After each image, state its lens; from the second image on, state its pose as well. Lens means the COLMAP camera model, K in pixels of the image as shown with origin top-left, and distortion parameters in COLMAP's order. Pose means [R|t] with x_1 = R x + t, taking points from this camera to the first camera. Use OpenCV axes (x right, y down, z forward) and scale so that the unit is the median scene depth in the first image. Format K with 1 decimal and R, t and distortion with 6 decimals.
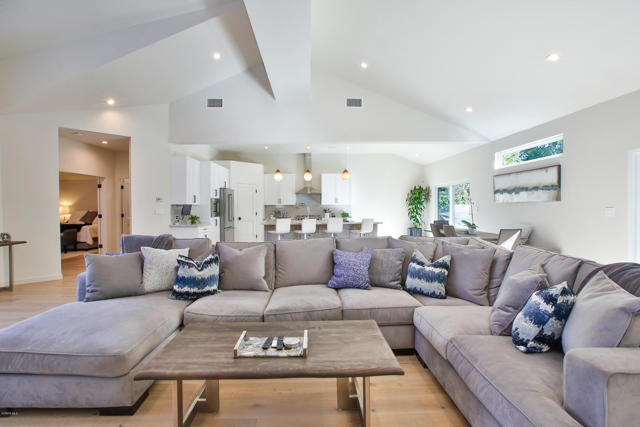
lens RADIAL K [[305.9, 0, 318.6], [0, 305.9, 212.0], [0, 0, 1]] dist [-0.064993, 0.026229]
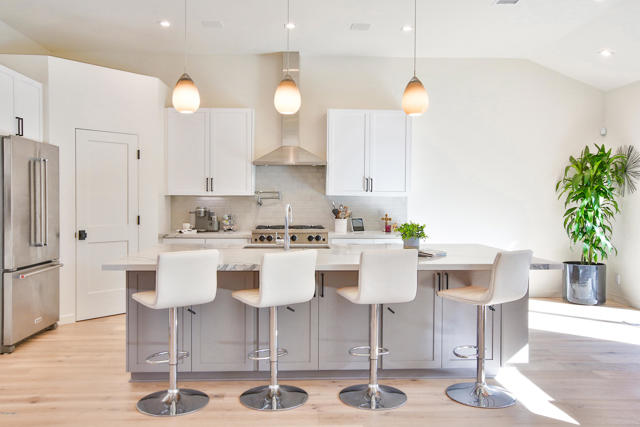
lens RADIAL K [[528.6, 0, 317.1], [0, 528.6, 212.0], [0, 0, 1]] dist [0.035699, 0.003249]
pose [[0.999868, 0.010582, 0.012333, -0.012795], [-0.010661, 0.999923, 0.006350, -0.012785], [-0.012265, -0.006481, 0.999904, 0.528440]]
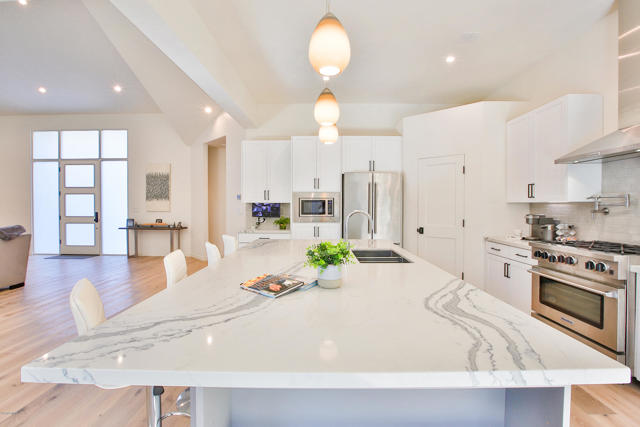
lens RADIAL K [[305.9, 0, 318.6], [0, 305.9, 212.0], [0, 0, 1]] dist [-0.064993, 0.026229]
pose [[-0.046656, 0.025653, -0.998582, 0.298521], [-0.019213, 0.999462, 0.026573, -0.022989], [0.998726, 0.020425, -0.046138, 1.087447]]
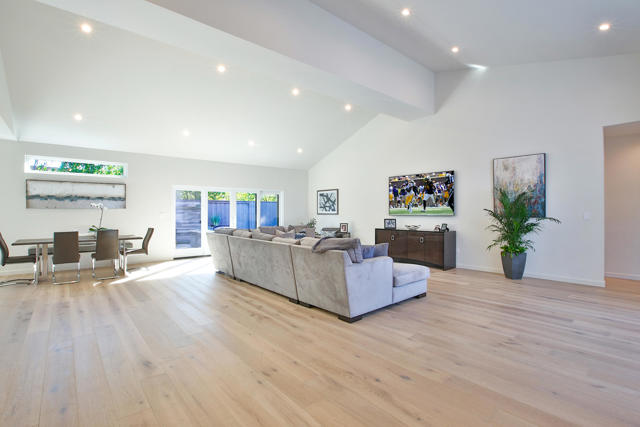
lens RADIAL K [[305.9, 0, 318.6], [0, 305.9, 212.0], [0, 0, 1]] dist [-0.064993, 0.026229]
pose [[-0.625921, 0.001034, 0.779886, -0.606441], [0.016997, 0.999780, 0.012315, -0.014785], [-0.779701, 0.020964, -0.625801, 0.762100]]
